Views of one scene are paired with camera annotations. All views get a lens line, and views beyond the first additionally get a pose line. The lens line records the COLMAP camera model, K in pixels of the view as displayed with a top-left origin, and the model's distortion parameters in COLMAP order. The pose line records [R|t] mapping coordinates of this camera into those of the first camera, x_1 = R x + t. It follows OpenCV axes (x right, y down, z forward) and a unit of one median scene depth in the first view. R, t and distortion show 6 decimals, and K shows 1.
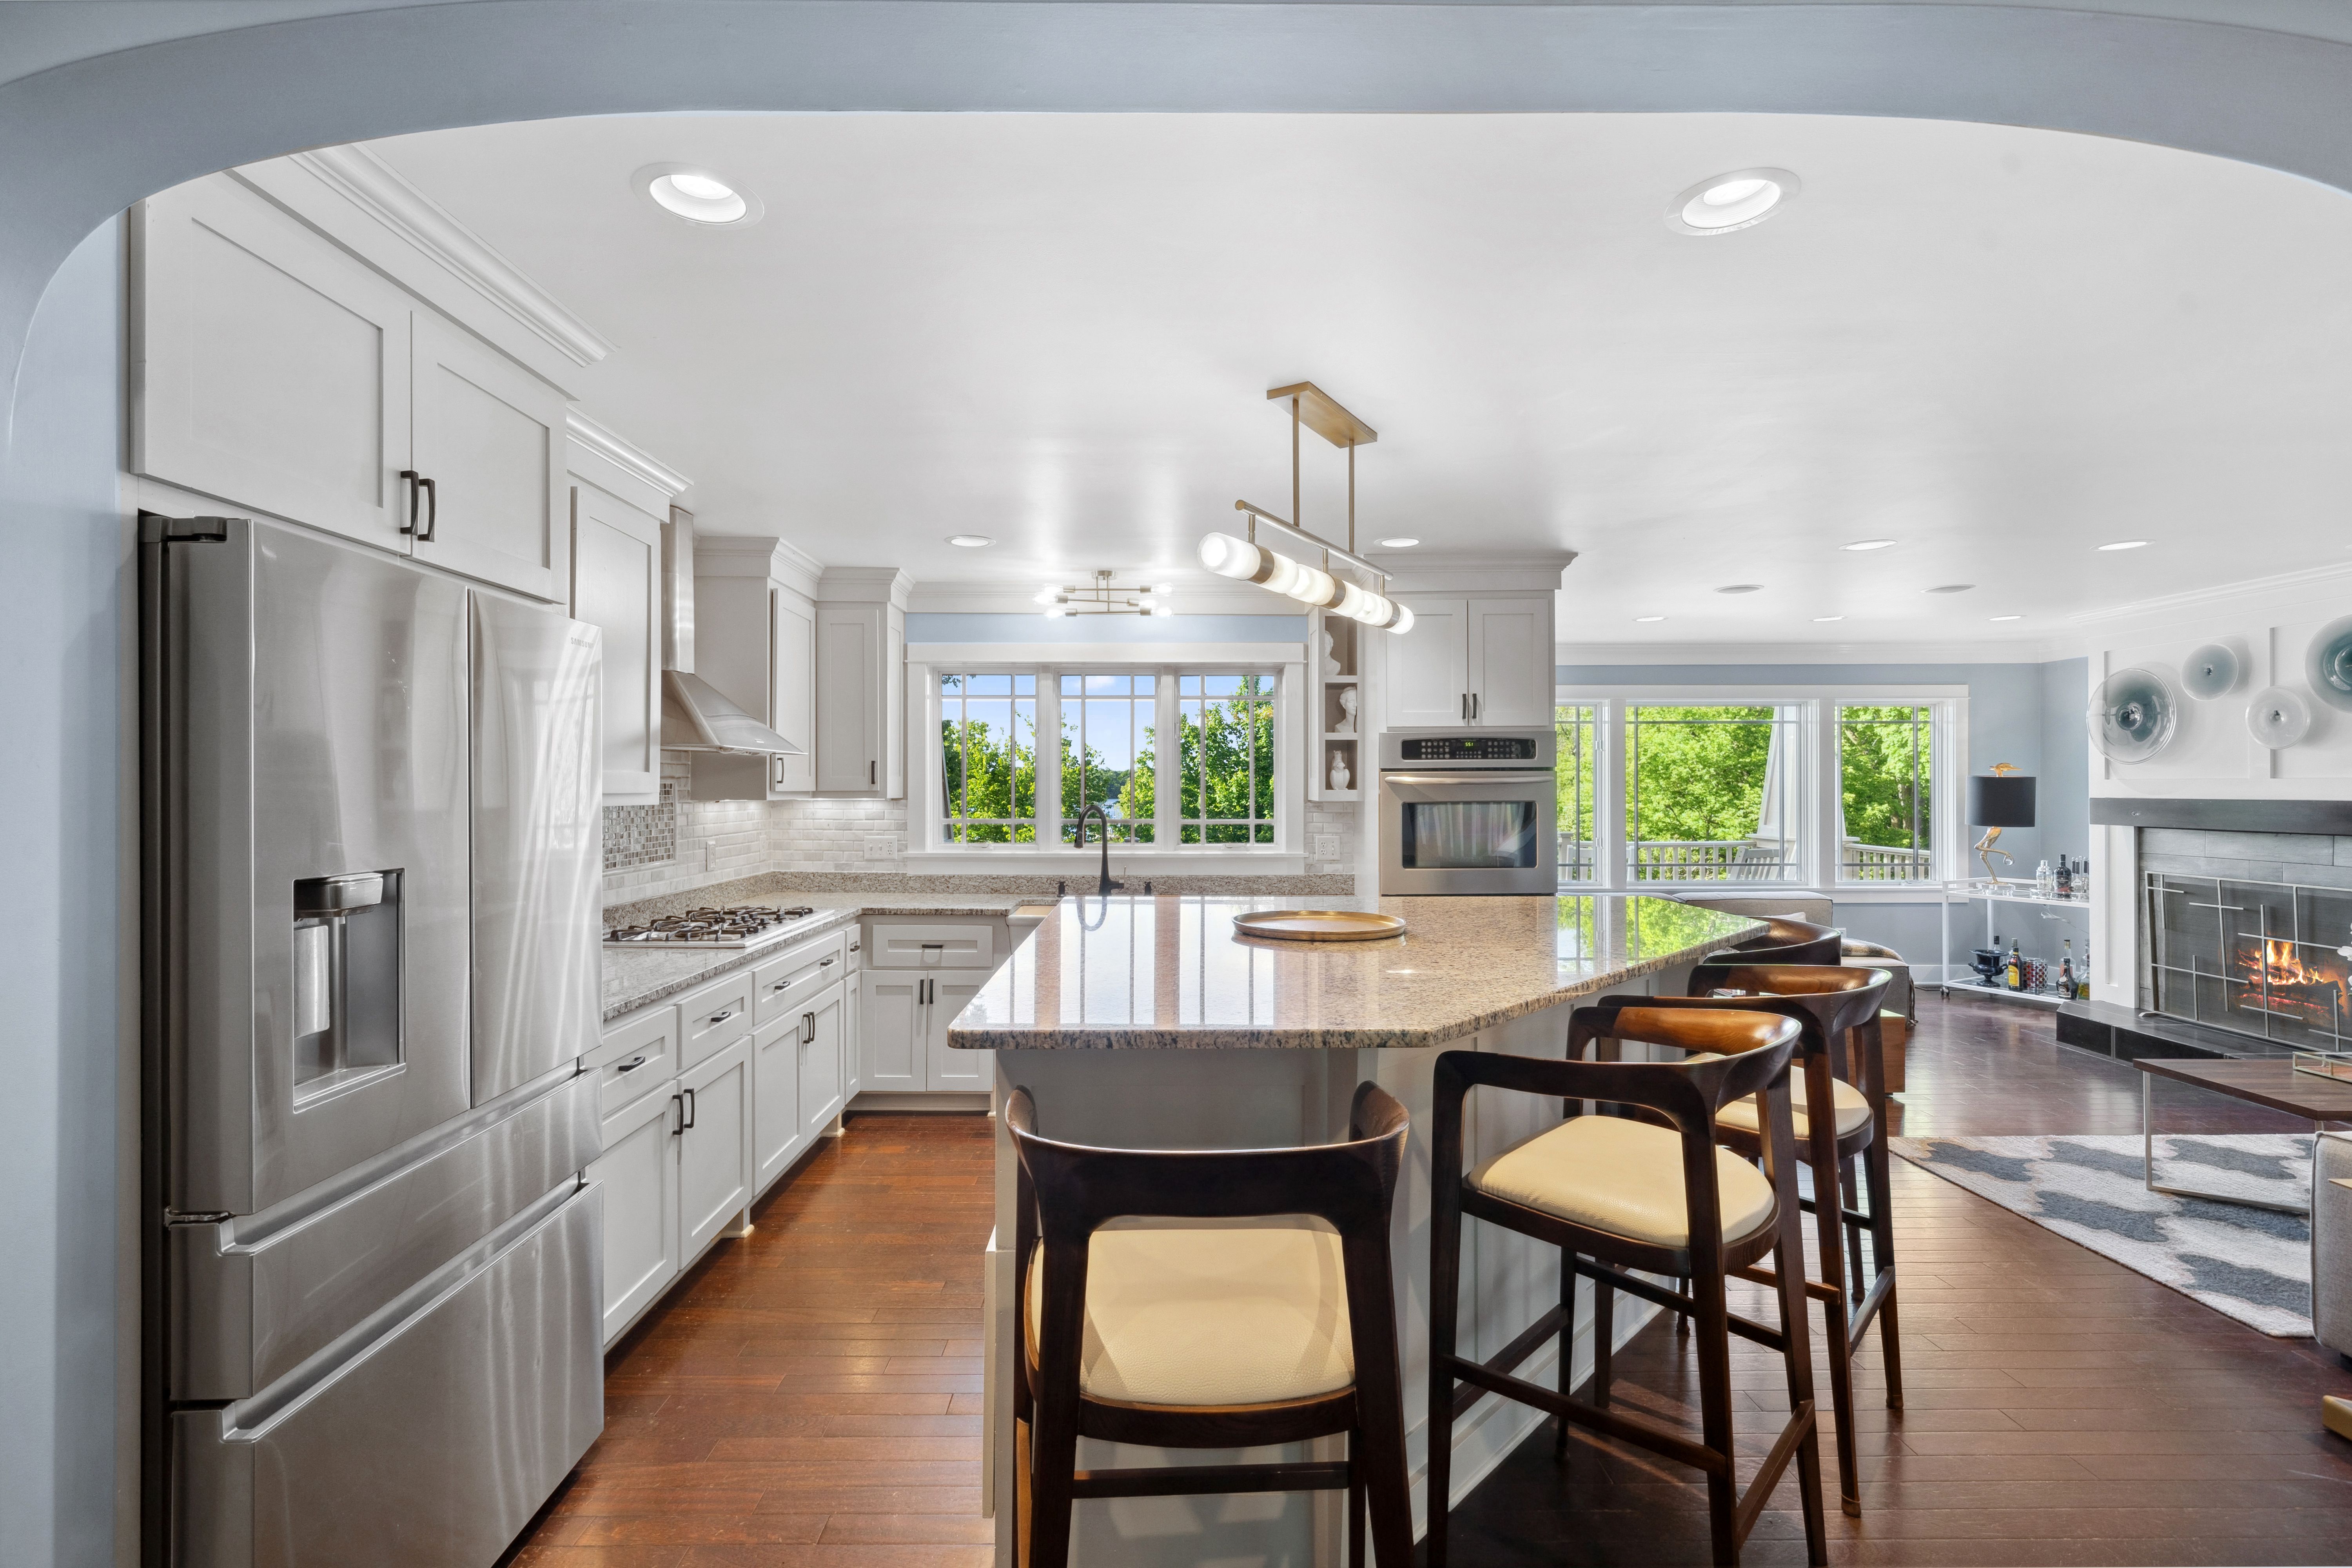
lens RADIAL K [[1045.4, 0, 1176.0], [0, 1045.4, 784.0], [0, 0, 1]] dist [-0.000927, -0.000308]
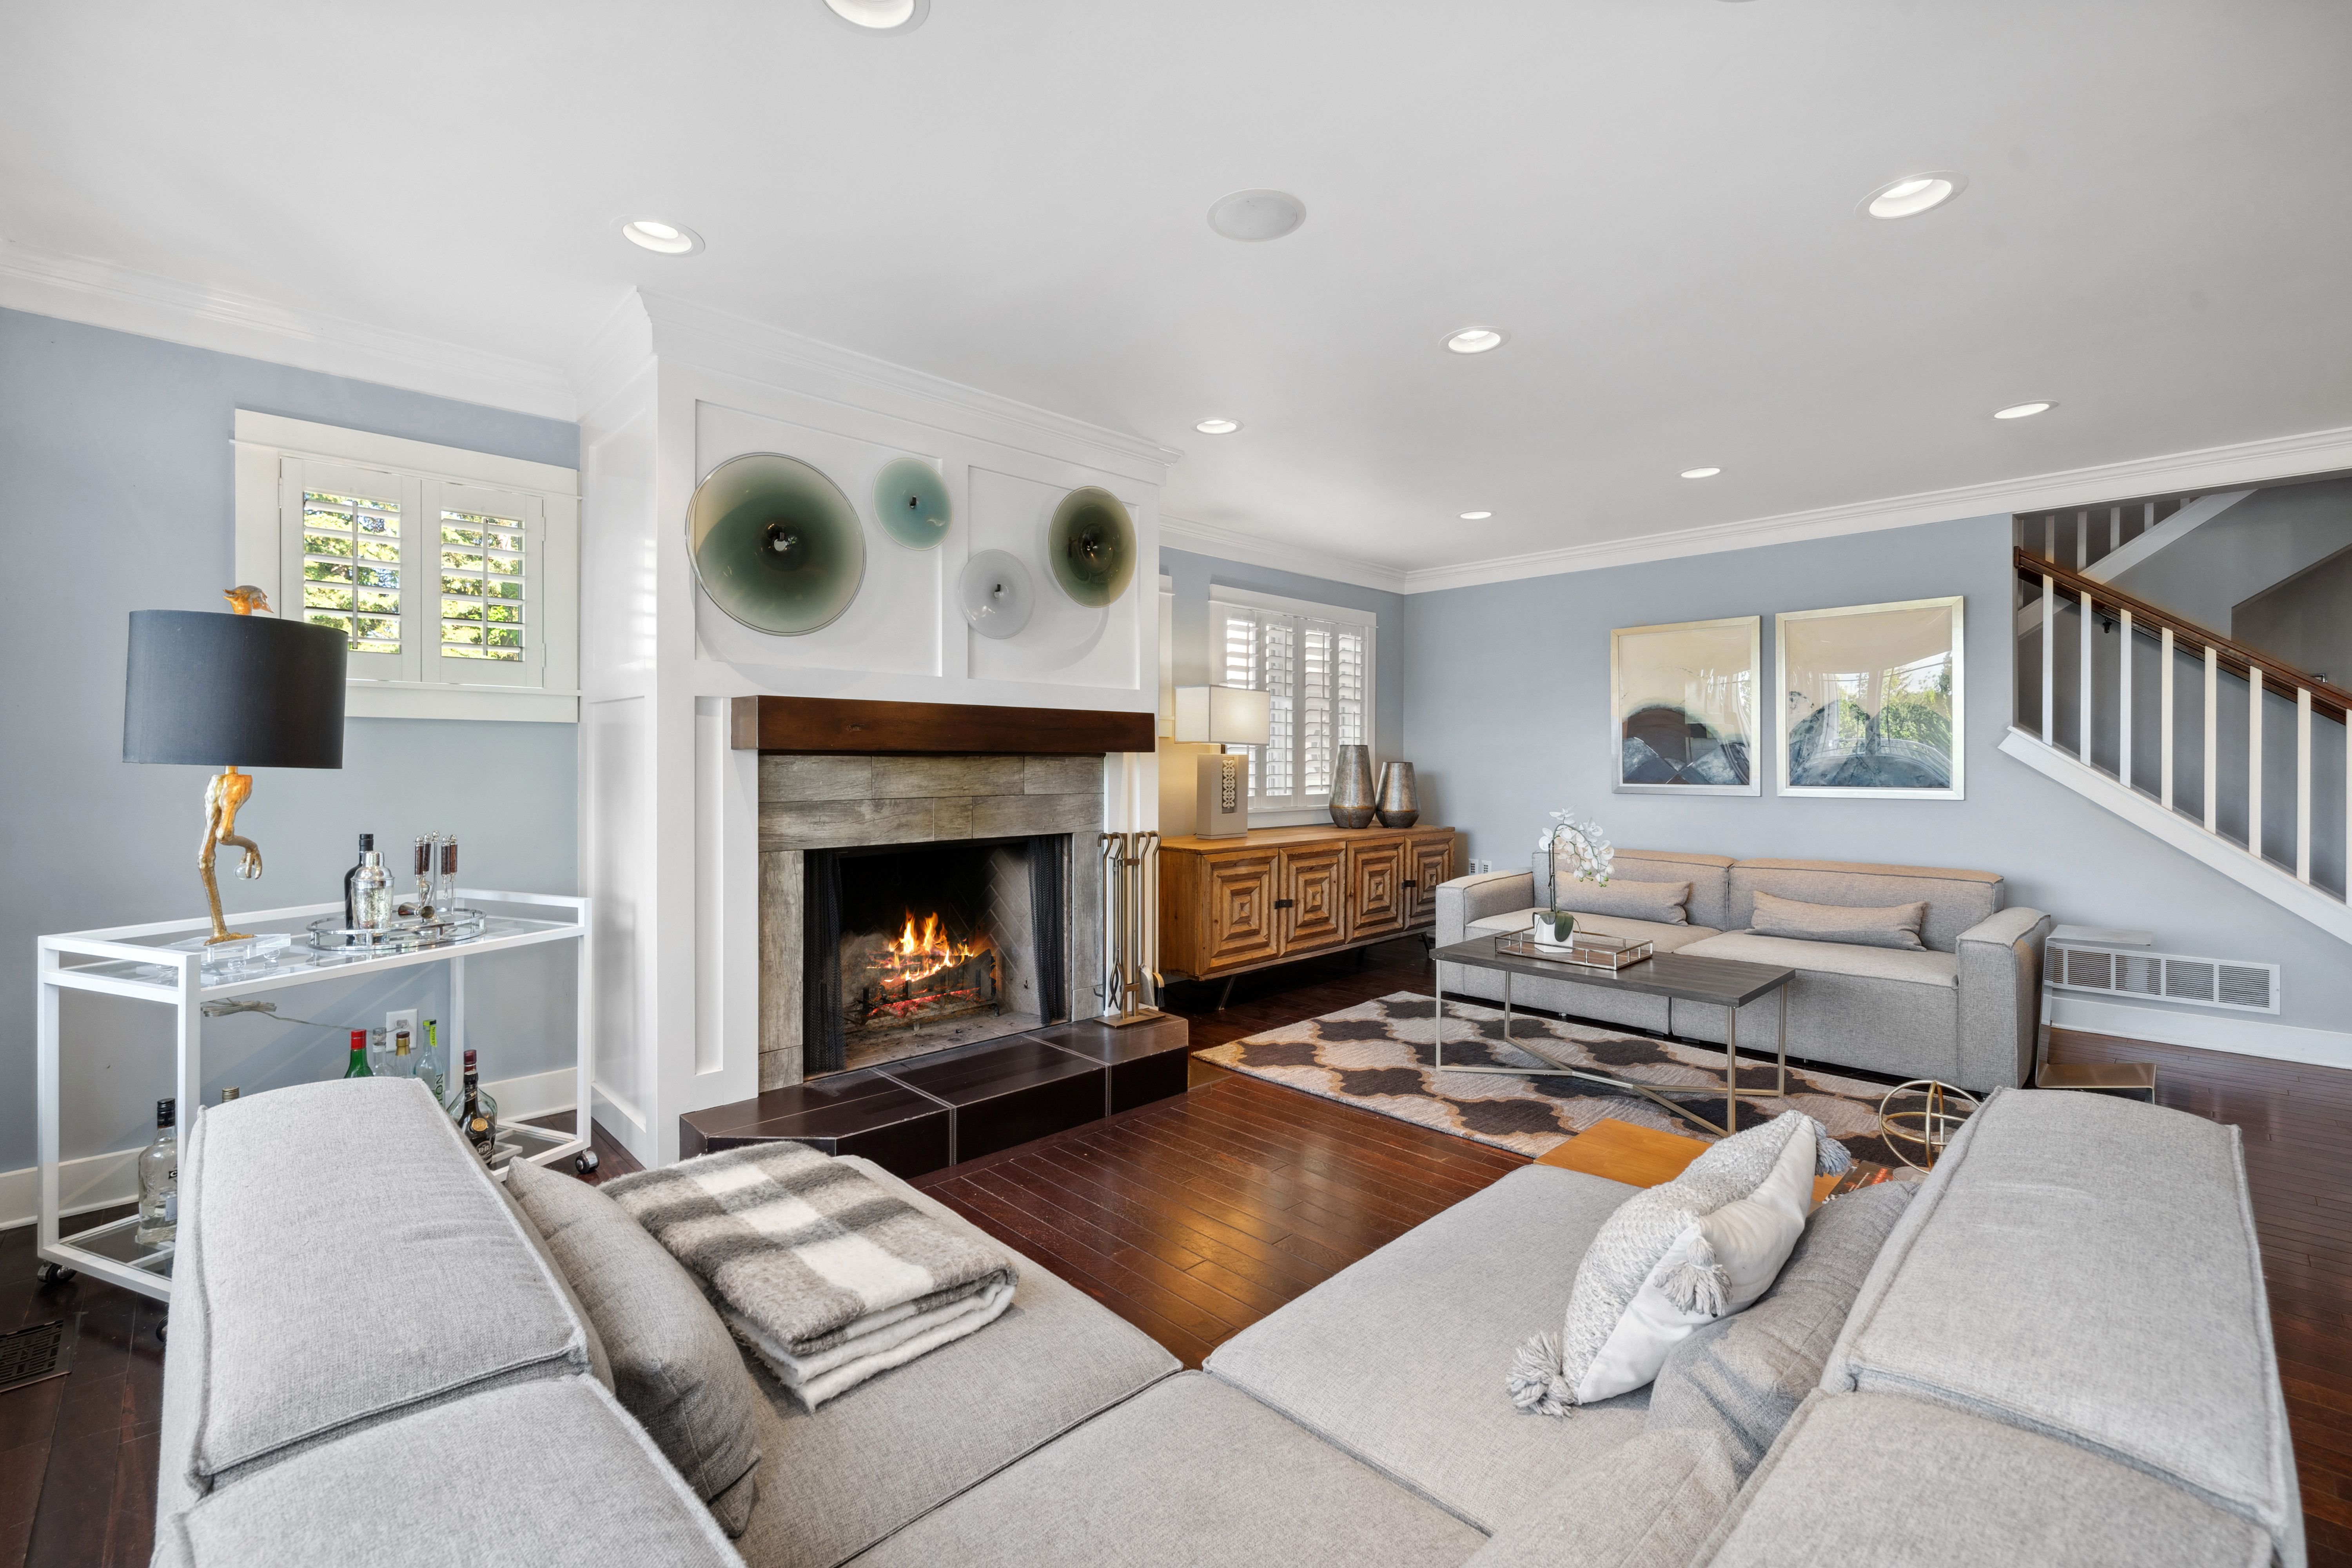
lens RADIAL K [[964.7, 0, 1170.5], [0, 964.7, 769.6], [0, 0, 1]] dist [-0.000392, -0.000074]
pose [[-0.696779, -0.001454, 0.717284, 0.526164], [0.000100, 0.999998, 0.002125, 0.057382], [-0.717286, 0.001552, -0.696777, 1.414143]]
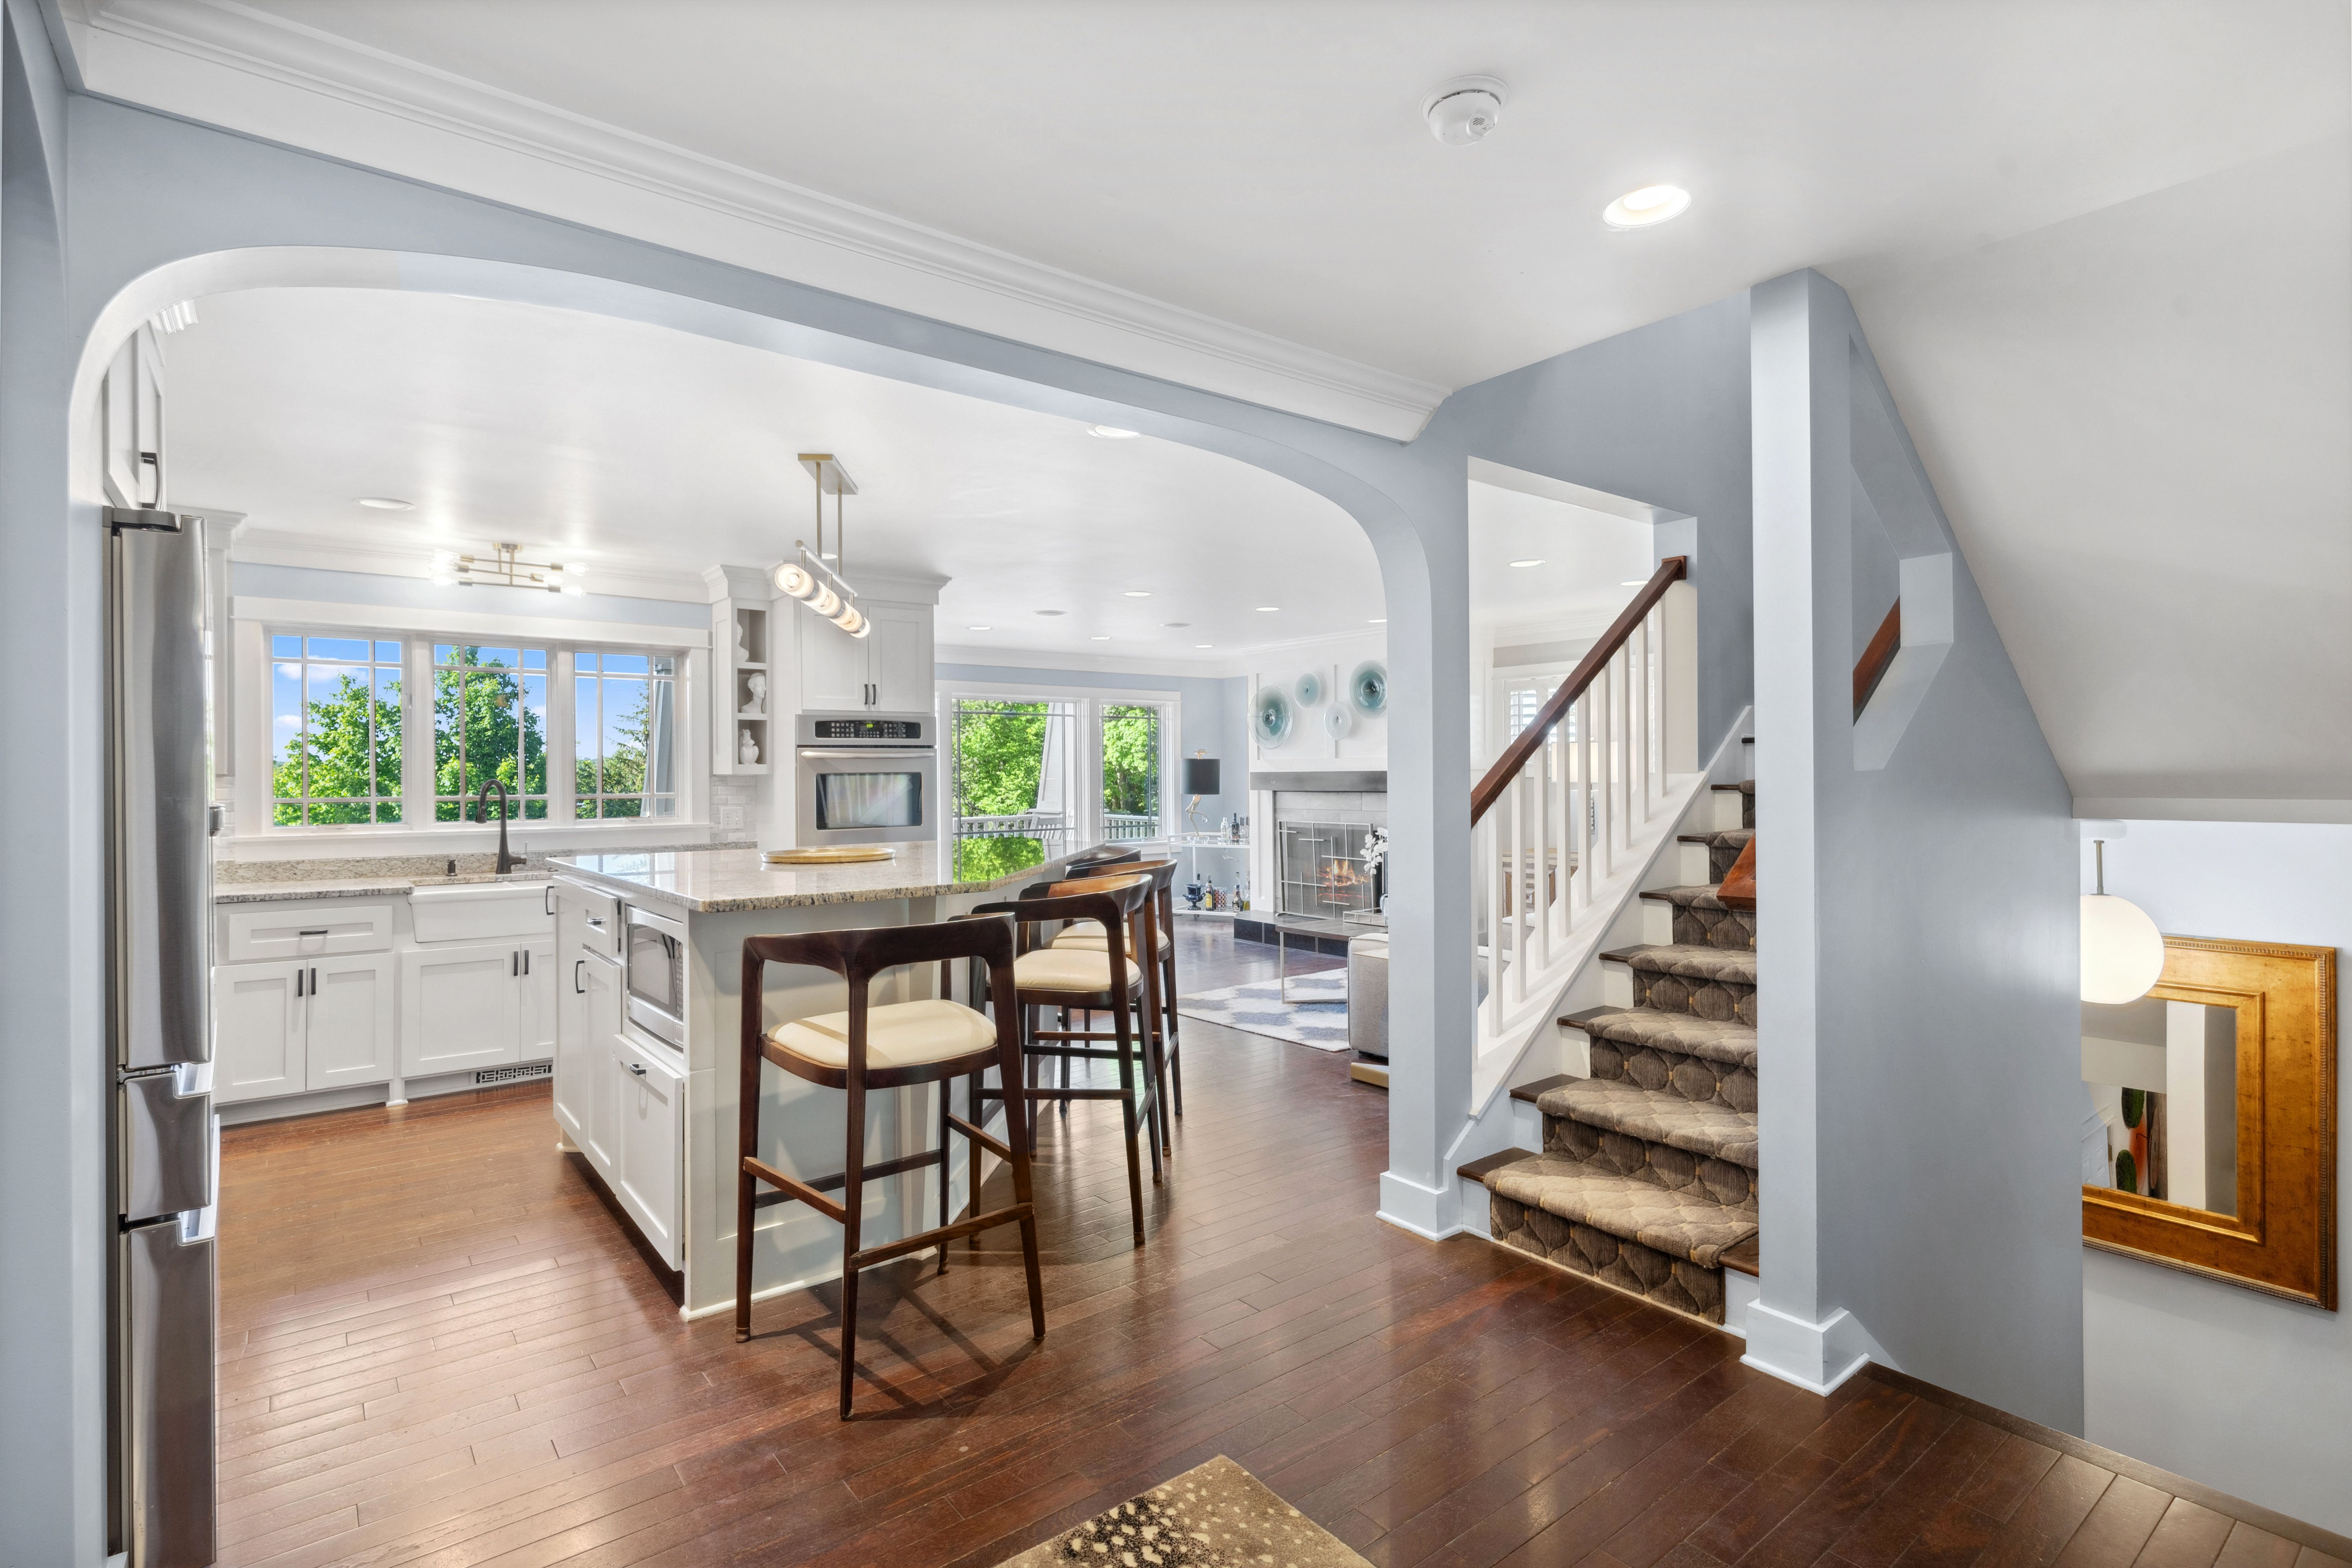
lens RADIAL K [[1122.9, 0, 1163.6], [0, 1122.9, 772.2], [0, 0, 1]] dist [0.002540, 0.000356]
pose [[0.795116, -0.003551, 0.606448, -0.219633], [0.005693, 0.999983, -0.001609, 0.018342], [-0.606431, 0.004731, 0.795122, -0.224320]]
